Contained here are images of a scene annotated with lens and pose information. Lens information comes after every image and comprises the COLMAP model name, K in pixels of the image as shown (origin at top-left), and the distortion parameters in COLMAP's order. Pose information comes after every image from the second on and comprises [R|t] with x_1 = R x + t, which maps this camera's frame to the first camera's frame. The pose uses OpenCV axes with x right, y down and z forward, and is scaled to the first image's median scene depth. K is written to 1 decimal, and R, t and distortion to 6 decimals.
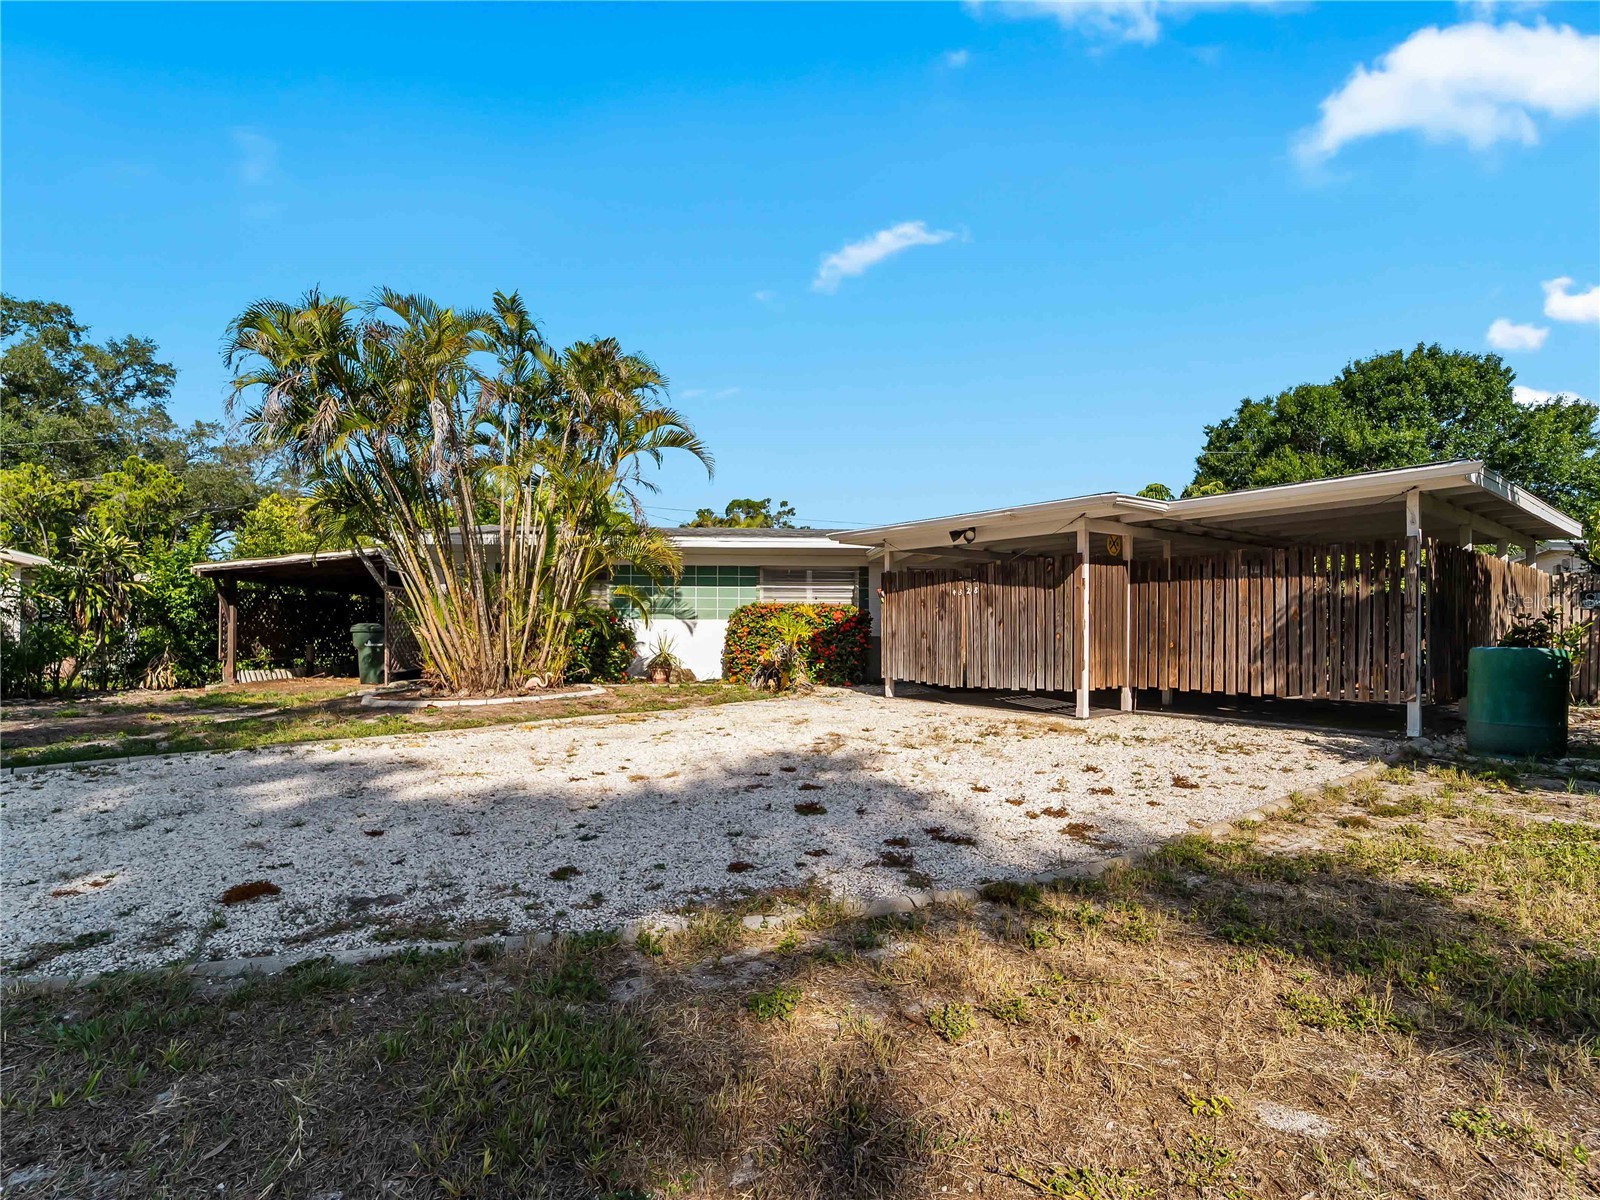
lens RADIAL K [[694.2, 0, 809.7], [0, 694.2, 627.3], [0, 0, 1]] dist [-0.001736, -0.000295]
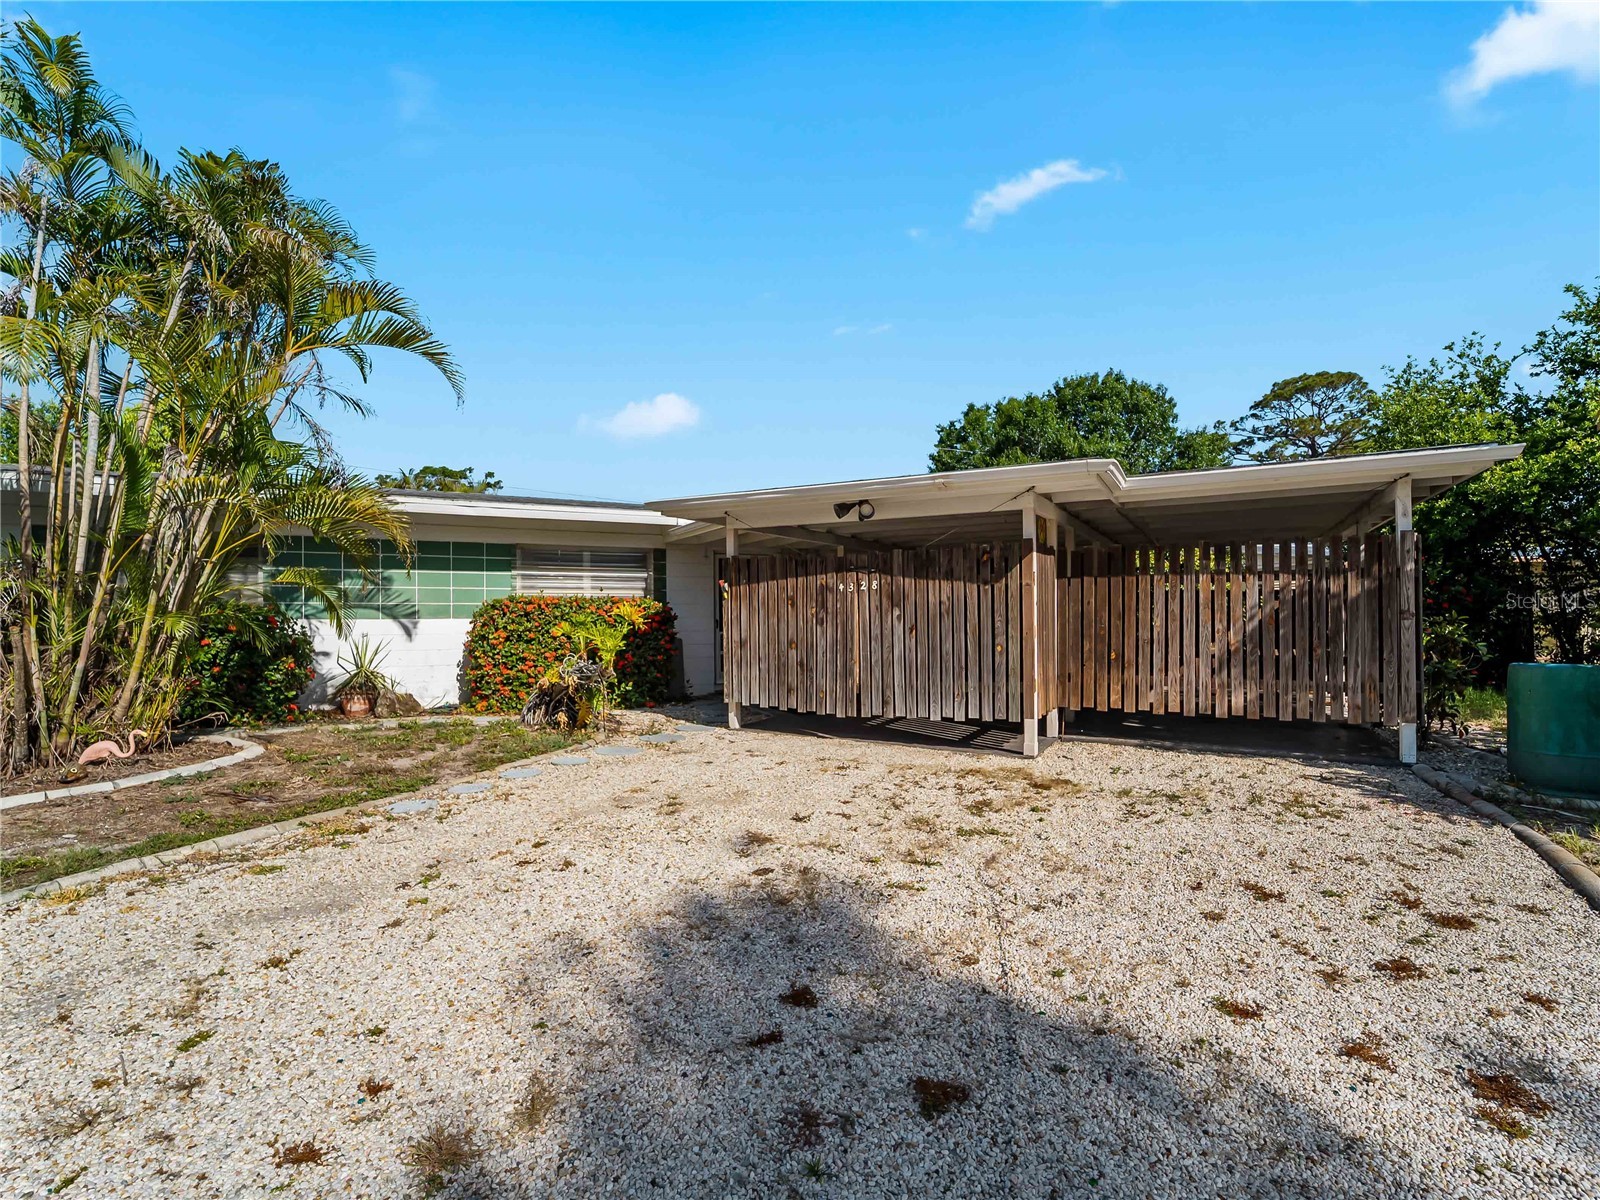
lens RADIAL K [[706.7, 0, 801.9], [0, 706.7, 611.3], [0, 0, 1]] dist [0.000687, -0.002656]
pose [[0.926883, -0.004873, 0.375318, -0.097686], [0.005729, 0.999983, -0.001164, -0.021067], [-0.375306, 0.003229, 0.926895, 0.283253]]
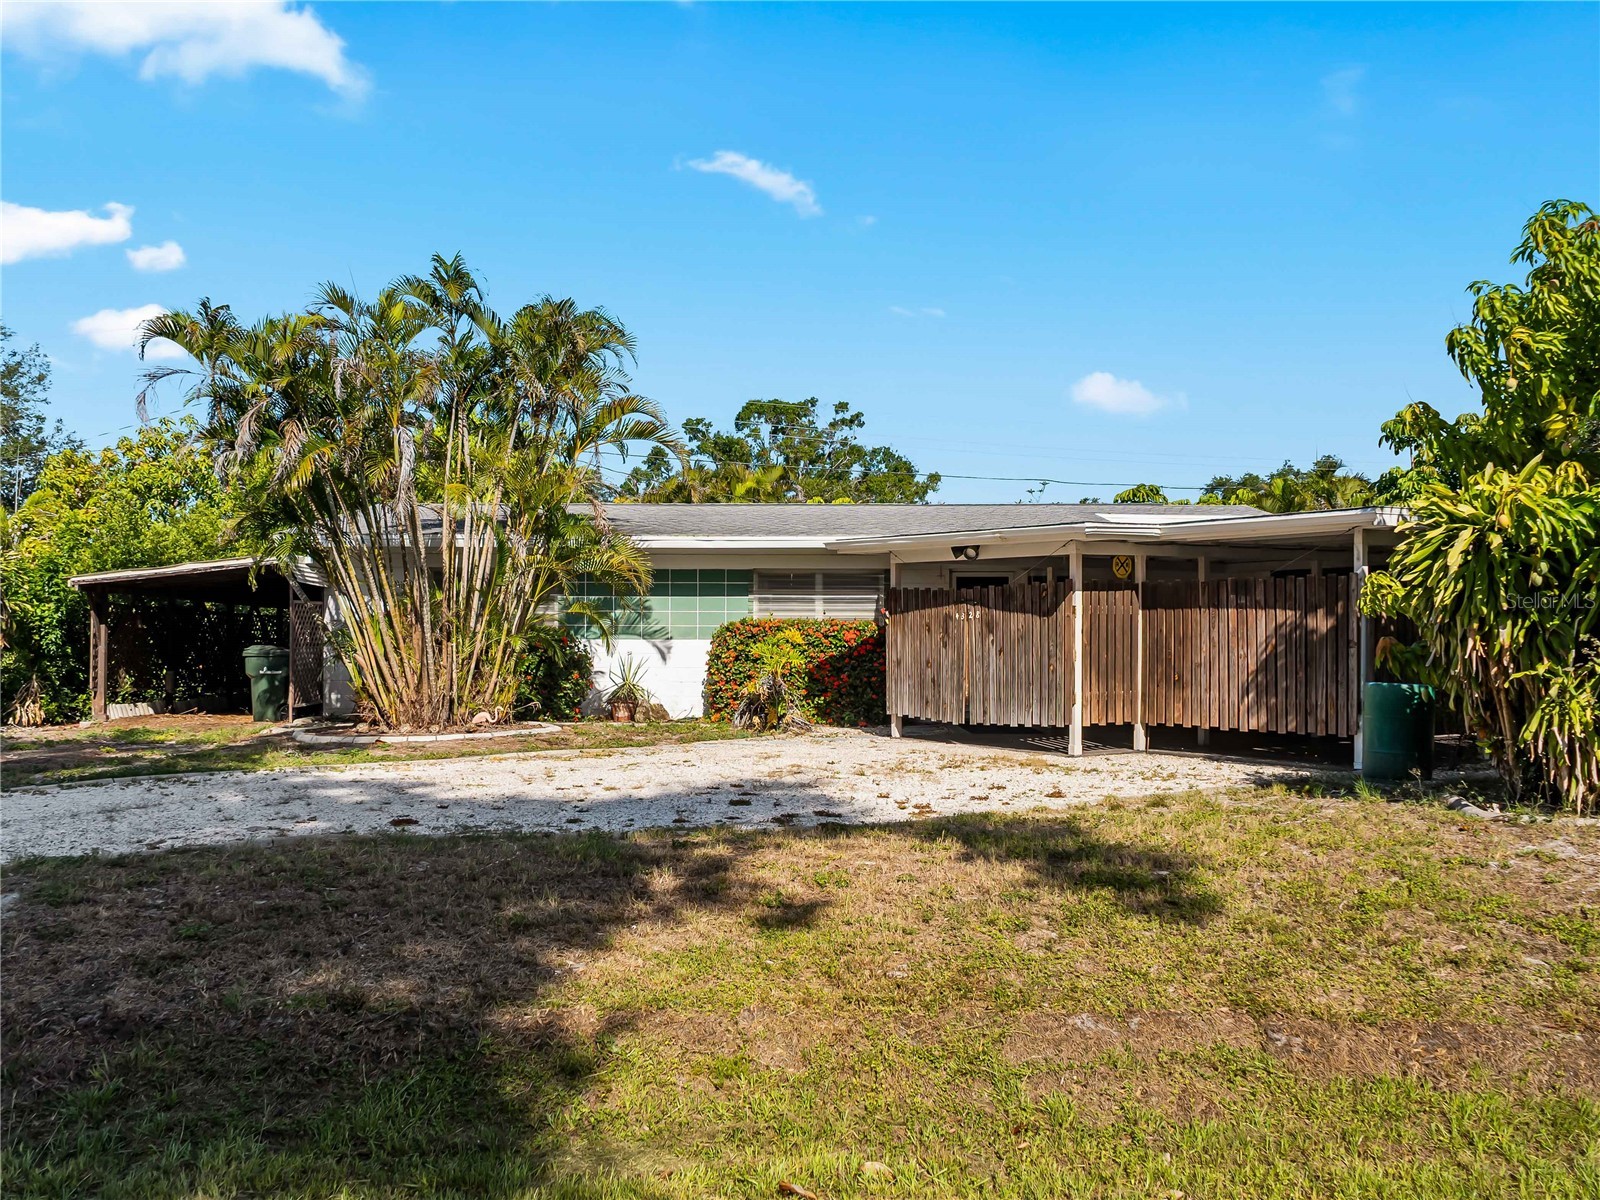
lens RADIAL K [[1335.4, 0, 823.7], [0, 1335.4, 598.5], [0, 0, 1]] dist [0.001962, 0.002564]
pose [[0.998339, -0.001486, -0.057600, 0.120467], [0.000093, 0.999708, -0.024179, -0.027896], [0.057619, 0.024133, 0.998047, -0.612275]]
